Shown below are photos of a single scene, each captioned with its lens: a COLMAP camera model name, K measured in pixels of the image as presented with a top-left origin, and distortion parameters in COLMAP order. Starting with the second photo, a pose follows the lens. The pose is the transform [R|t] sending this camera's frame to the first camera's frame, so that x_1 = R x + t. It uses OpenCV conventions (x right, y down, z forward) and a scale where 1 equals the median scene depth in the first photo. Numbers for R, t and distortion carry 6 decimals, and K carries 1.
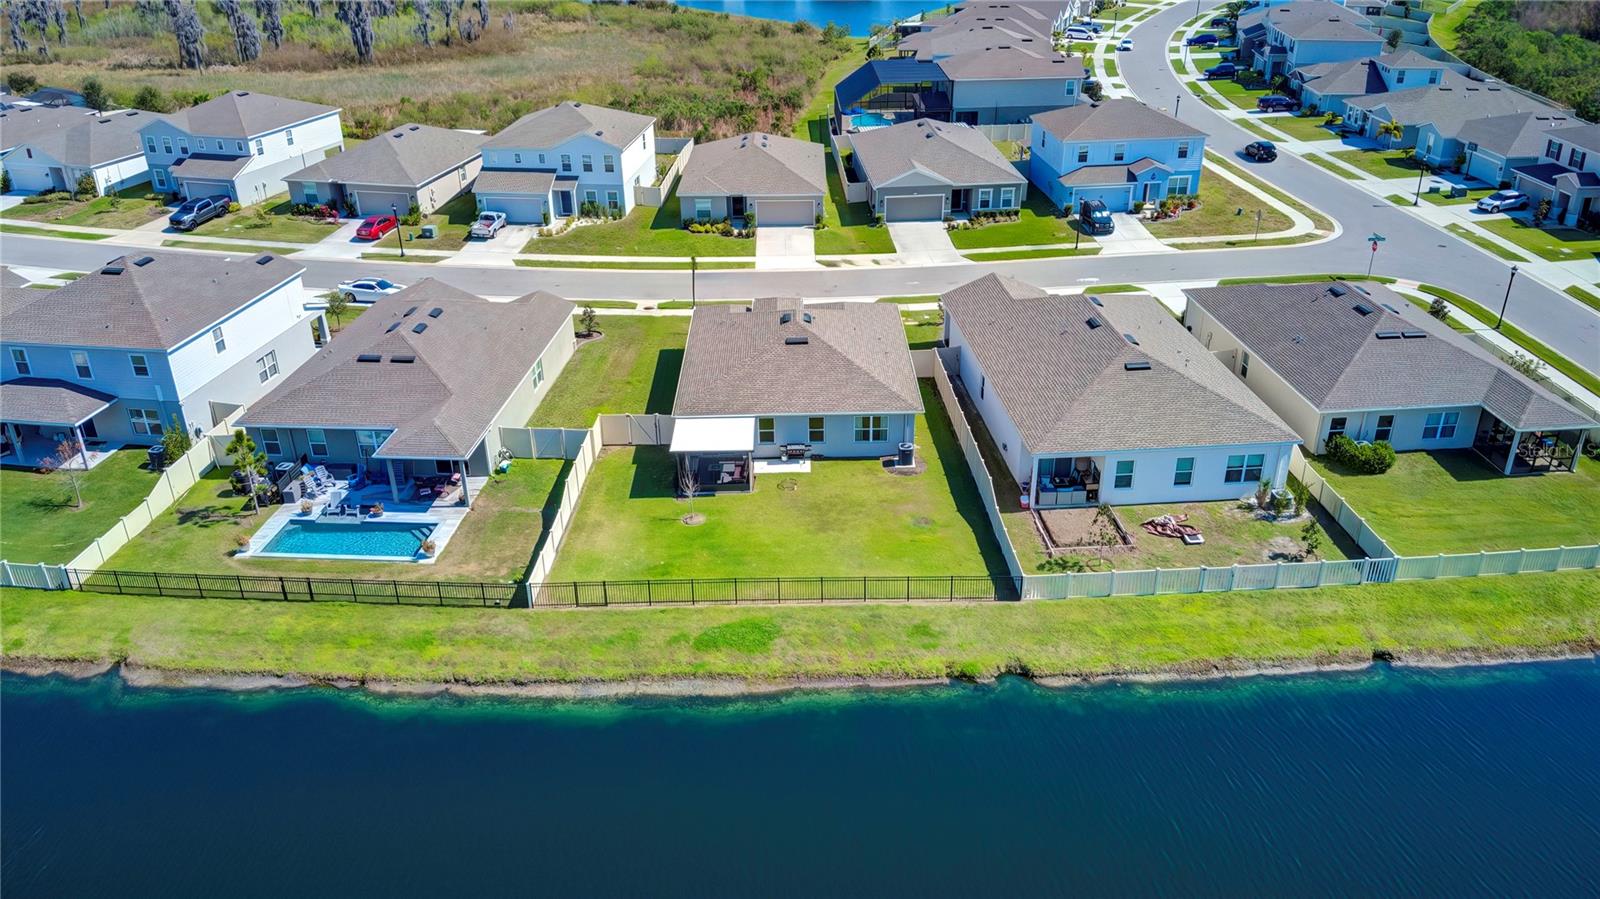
lens RADIAL K [[1149.5, 0, 793.0], [0, 1149.5, 454.4], [0, 0, 1]] dist [0.127243, -0.231722]
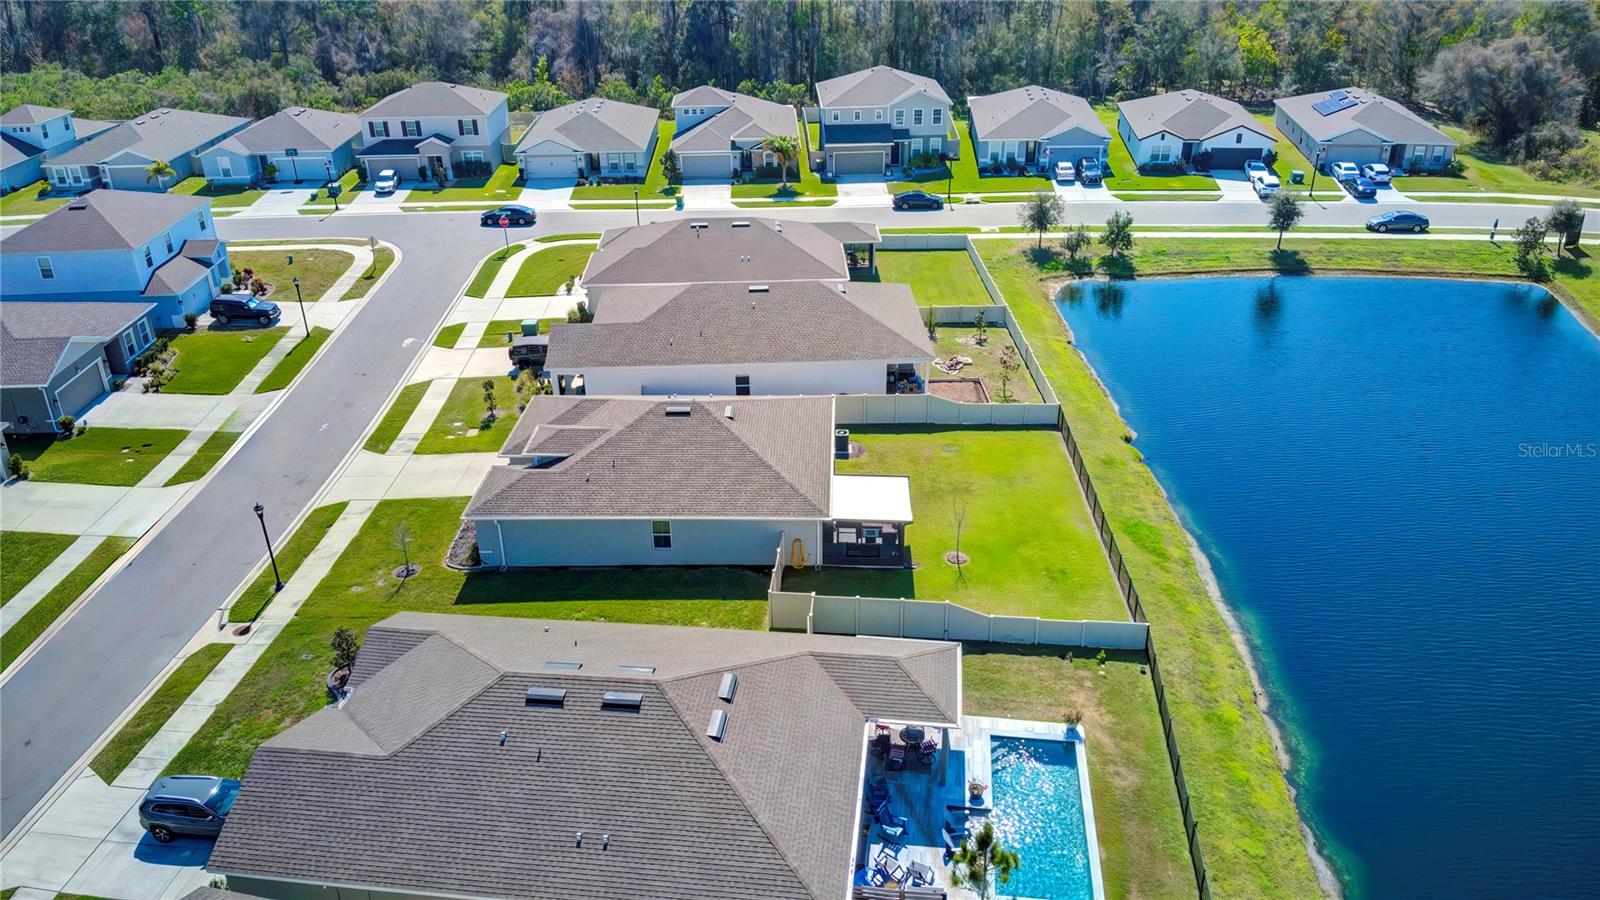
lens RADIAL K [[1156.4, 0, 791.8], [0, 1156.4, 447.3], [0, 0, 1]] dist [0.145411, -0.272741]
pose [[0.048003, -0.439448, 0.896984, -0.538060], [0.474391, 0.800305, 0.366696, -0.254829], [-0.879005, 0.407918, 0.246888, 0.497863]]
